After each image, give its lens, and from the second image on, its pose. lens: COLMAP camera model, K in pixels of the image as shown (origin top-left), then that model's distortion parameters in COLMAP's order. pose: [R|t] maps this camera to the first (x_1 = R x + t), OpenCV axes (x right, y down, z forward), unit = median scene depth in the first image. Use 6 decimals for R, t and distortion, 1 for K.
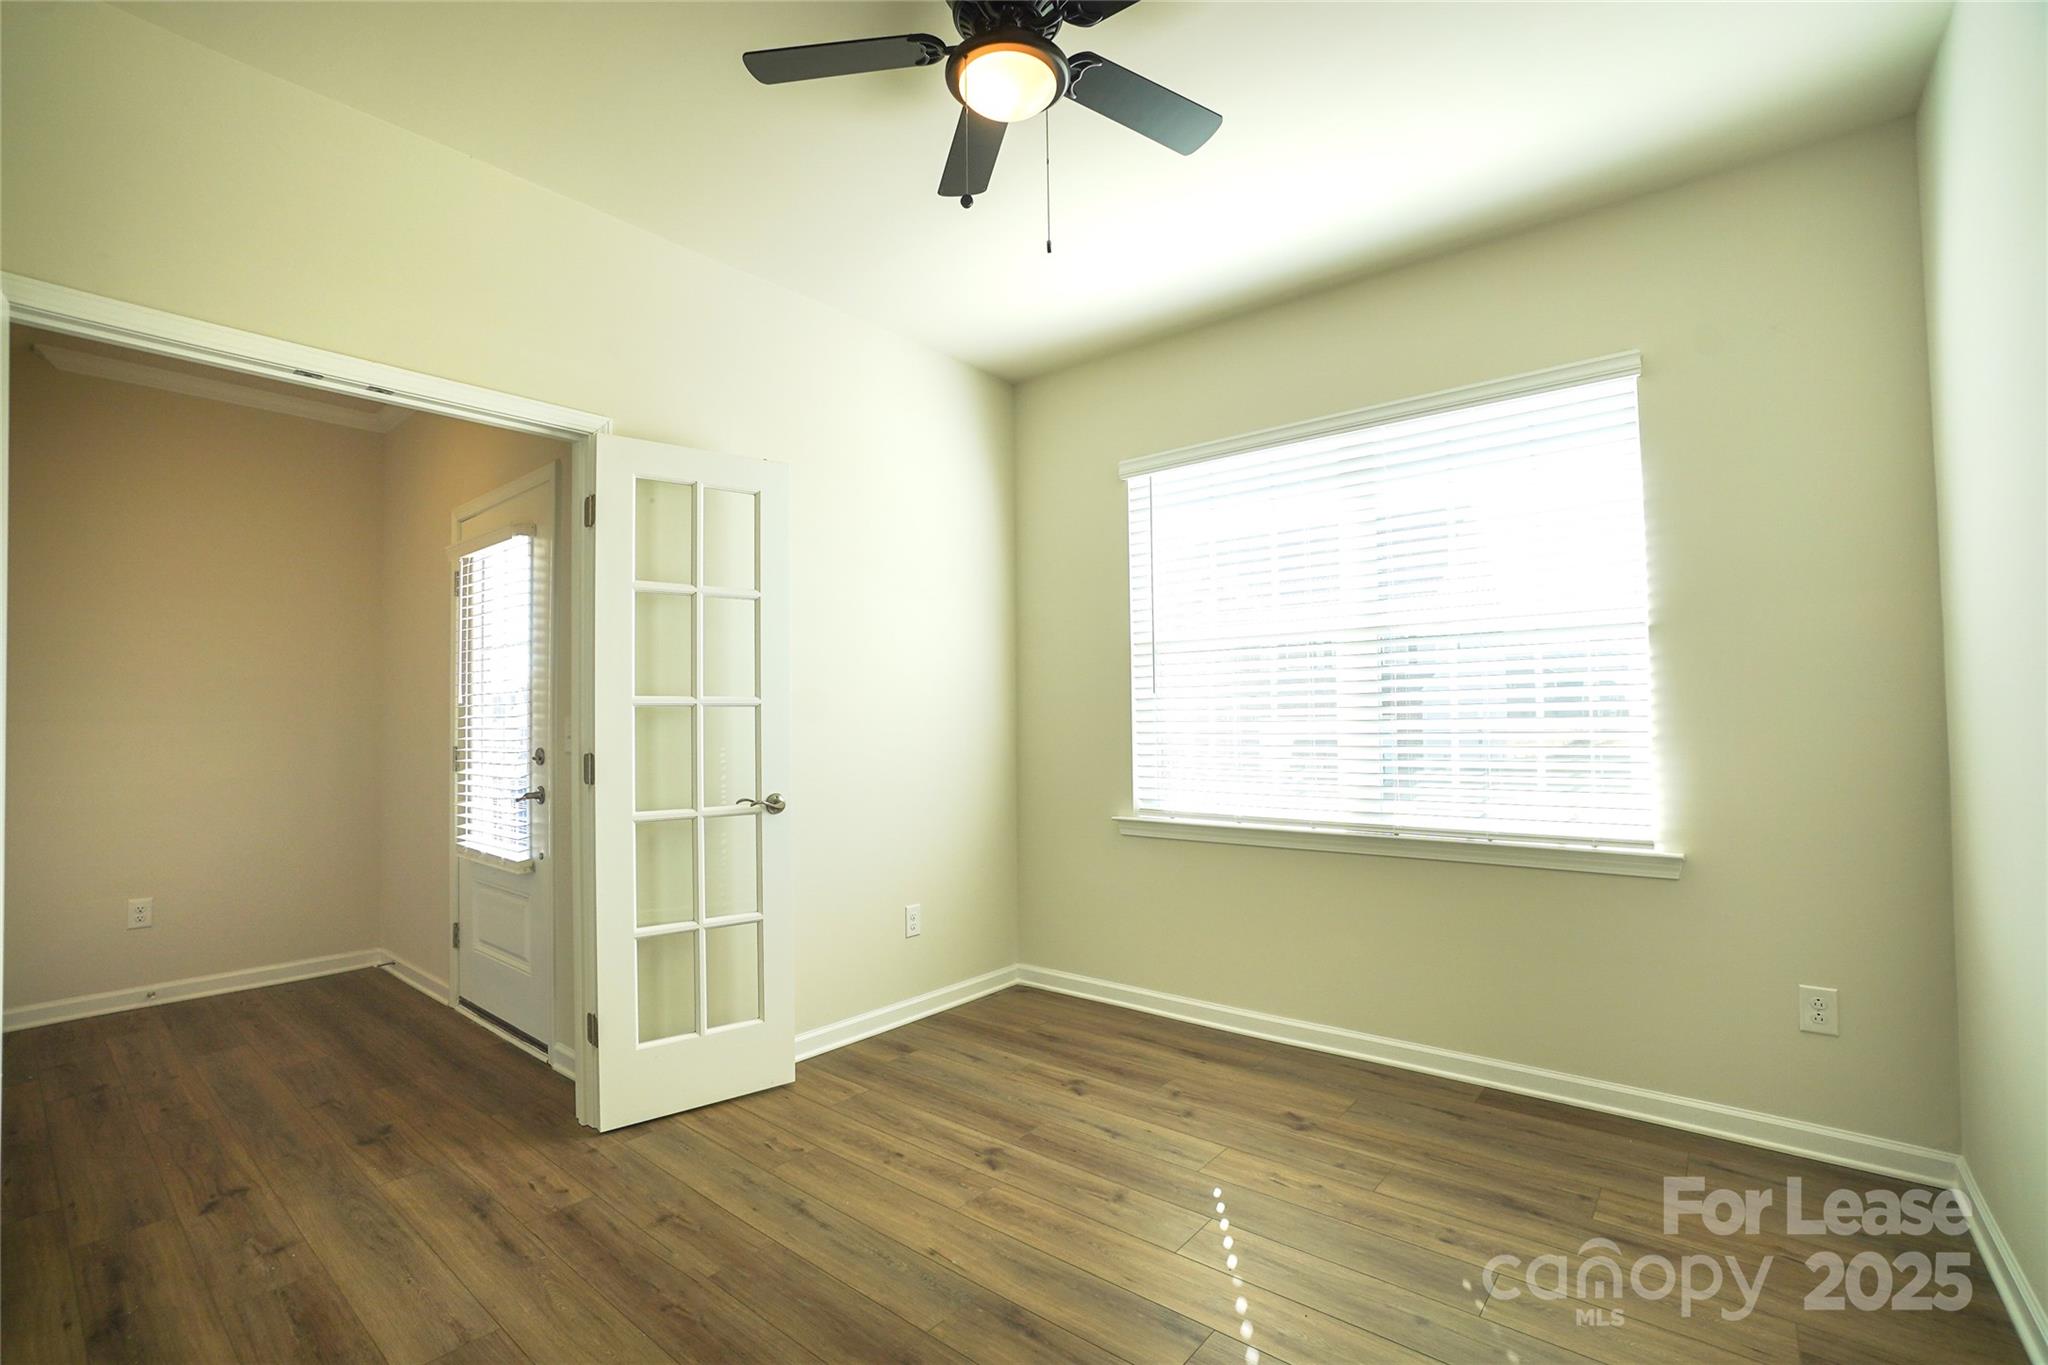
lens RADIAL K [[925.8, 0, 1001.6], [0, 925.8, 691.7], [0, 0, 1]] dist [-0.035573, 0.024360]
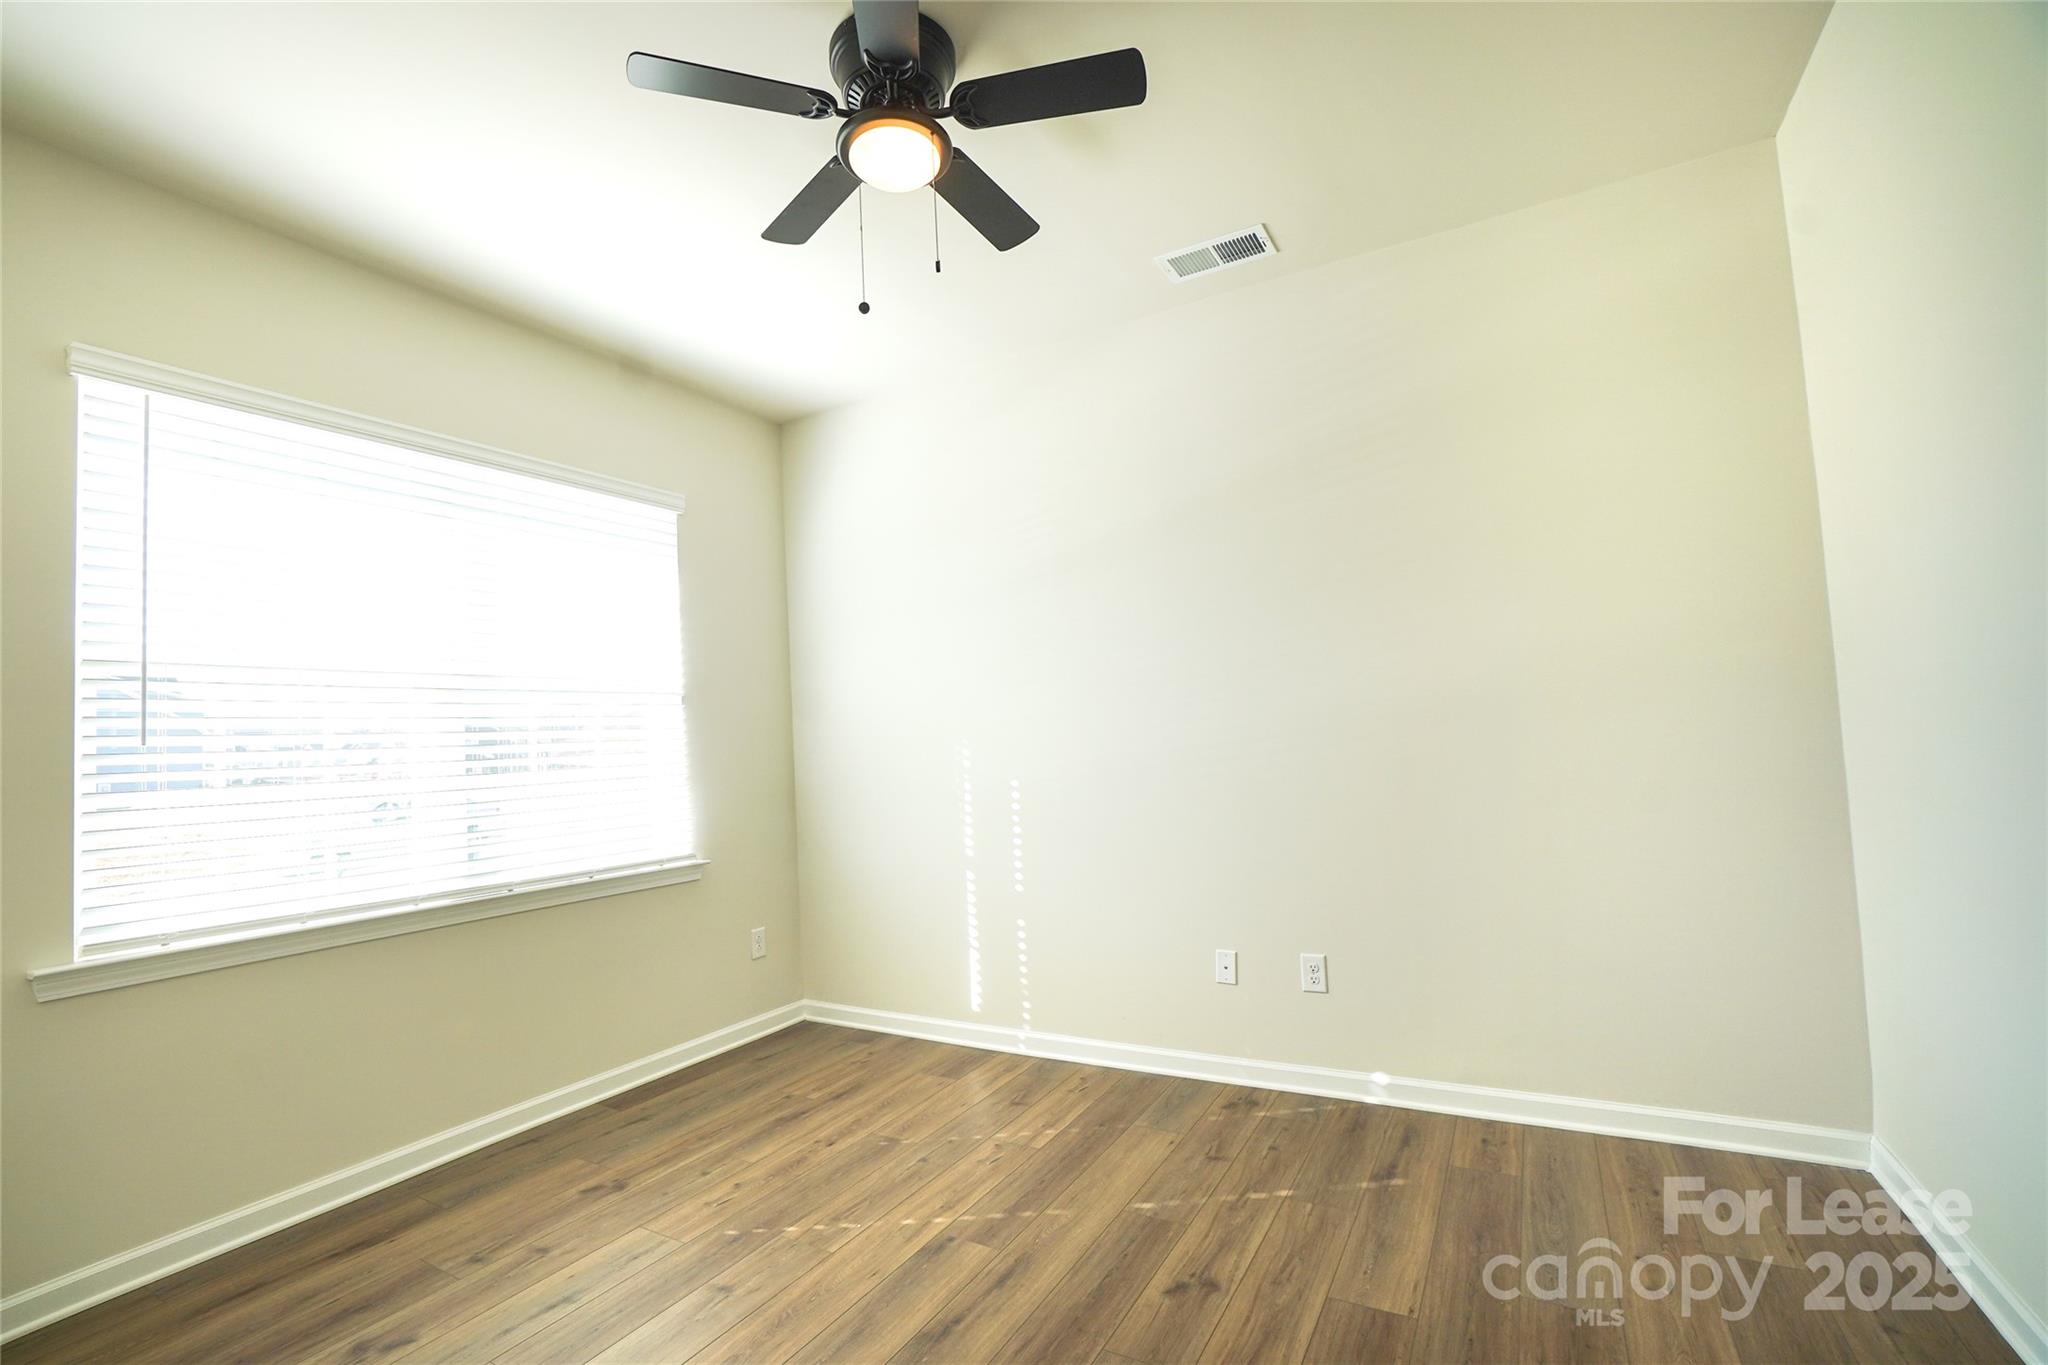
lens RADIAL K [[925.8, 0, 1001.6], [0, 925.8, 691.7], [0, 0, 1]] dist [-0.035573, 0.024360]
pose [[-0.148230, 0.075183, 0.986091, -0.717390], [0.022191, 0.997108, -0.072687, 0.031778], [-0.988704, 0.011108, -0.149469, 0.729481]]
